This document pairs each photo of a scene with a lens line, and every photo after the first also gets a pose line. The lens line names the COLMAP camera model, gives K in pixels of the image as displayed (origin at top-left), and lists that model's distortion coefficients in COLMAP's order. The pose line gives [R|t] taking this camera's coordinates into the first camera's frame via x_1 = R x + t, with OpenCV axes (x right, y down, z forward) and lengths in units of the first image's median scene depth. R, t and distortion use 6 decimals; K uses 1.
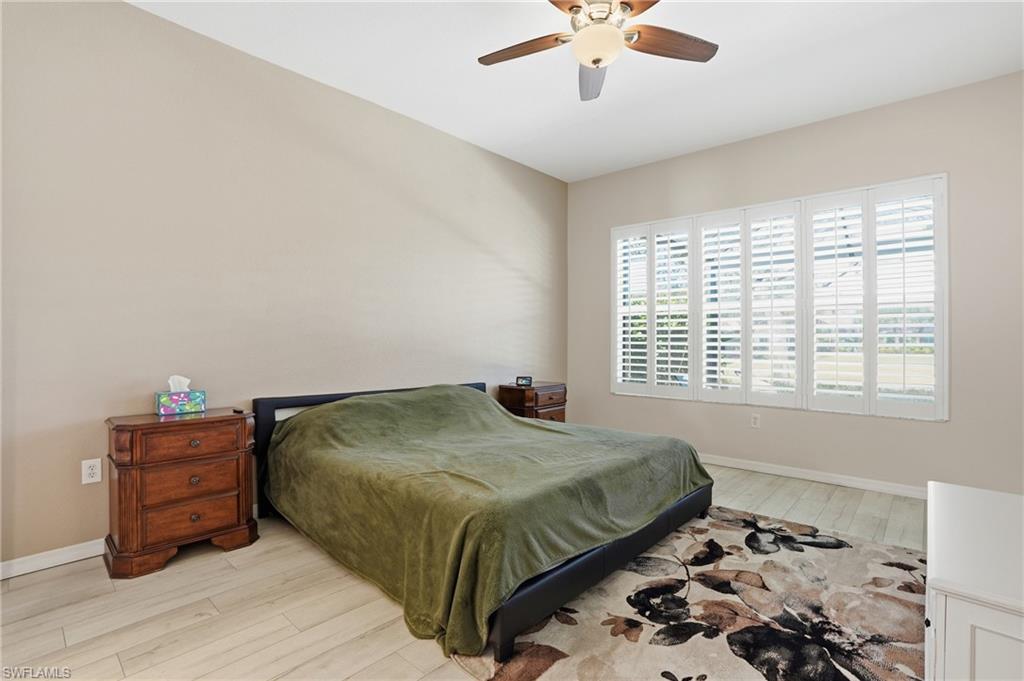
lens RADIAL K [[474.0, 0, 509.0], [0, 474.0, 341.6], [0, 0, 1]] dist [-0.066857, 0.025998]
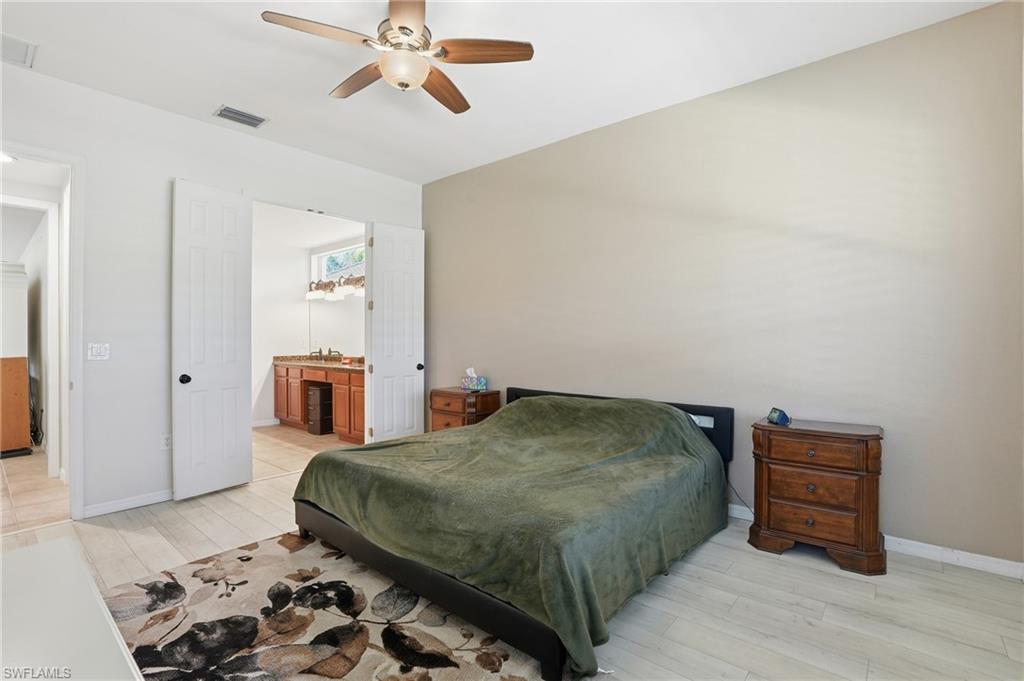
lens RADIAL K [[474.0, 0, 509.0], [0, 474.0, 341.6], [0, 0, 1]] dist [-0.066857, 0.025998]
pose [[0.042822, -0.000177, -0.999083, 1.396586], [-0.001515, 0.999999, -0.000242, -0.034071], [0.999082, 0.001524, 0.042822, 1.346498]]
